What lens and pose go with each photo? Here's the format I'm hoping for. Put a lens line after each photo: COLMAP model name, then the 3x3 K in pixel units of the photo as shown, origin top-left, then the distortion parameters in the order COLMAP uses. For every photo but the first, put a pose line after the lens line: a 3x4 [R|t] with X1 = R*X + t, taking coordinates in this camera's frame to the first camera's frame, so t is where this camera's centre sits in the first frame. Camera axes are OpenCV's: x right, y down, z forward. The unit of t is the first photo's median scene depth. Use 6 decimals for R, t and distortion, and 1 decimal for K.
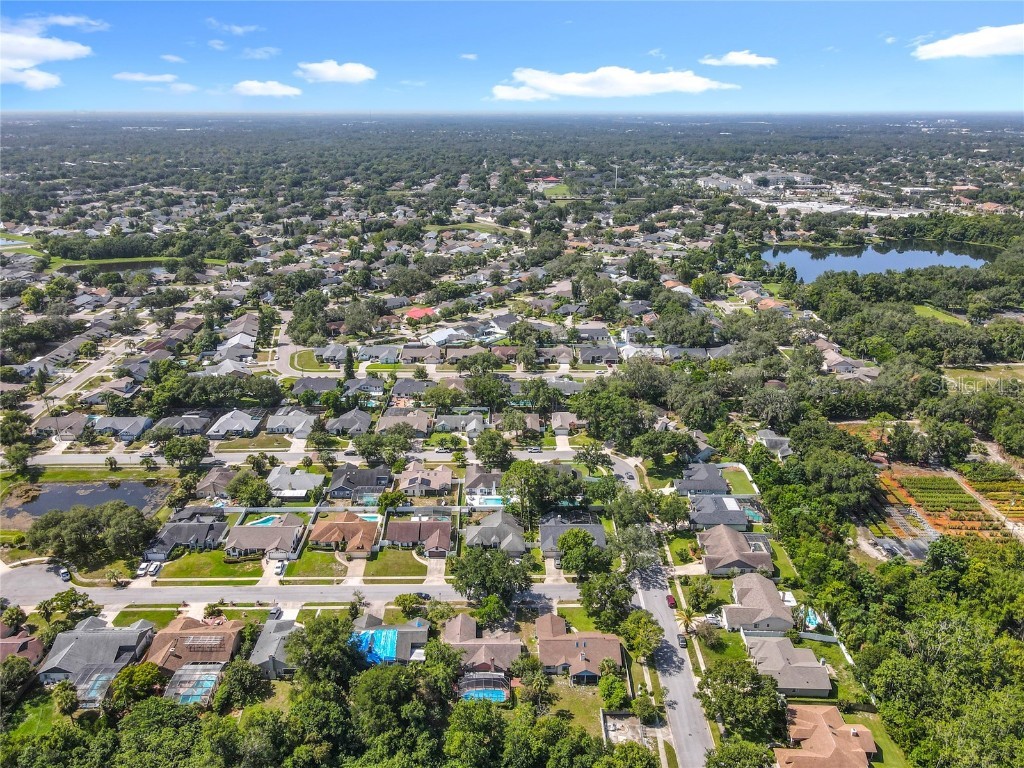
lens RADIAL K [[769.6, 0, 512.0], [0, 769.6, 384.0], [0, 0, 1]] dist [-0.006988, 0.001434]
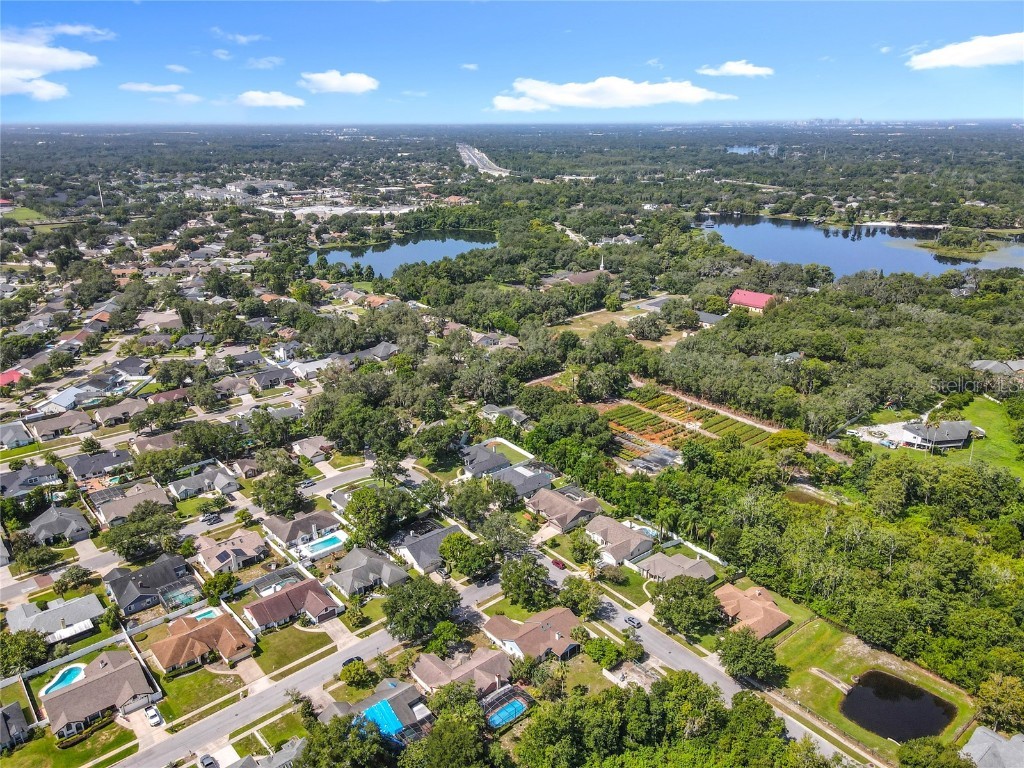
lens RADIAL K [[752.2, 0, 512.0], [0, 752.2, 384.0], [0, 0, 1]] dist [0.004283, 0.002275]
pose [[0.755522, -0.220449, 0.616919, -0.290721], [0.223995, 0.971855, 0.072961, -0.039012], [-0.615641, 0.083063, 0.783637, 0.114245]]
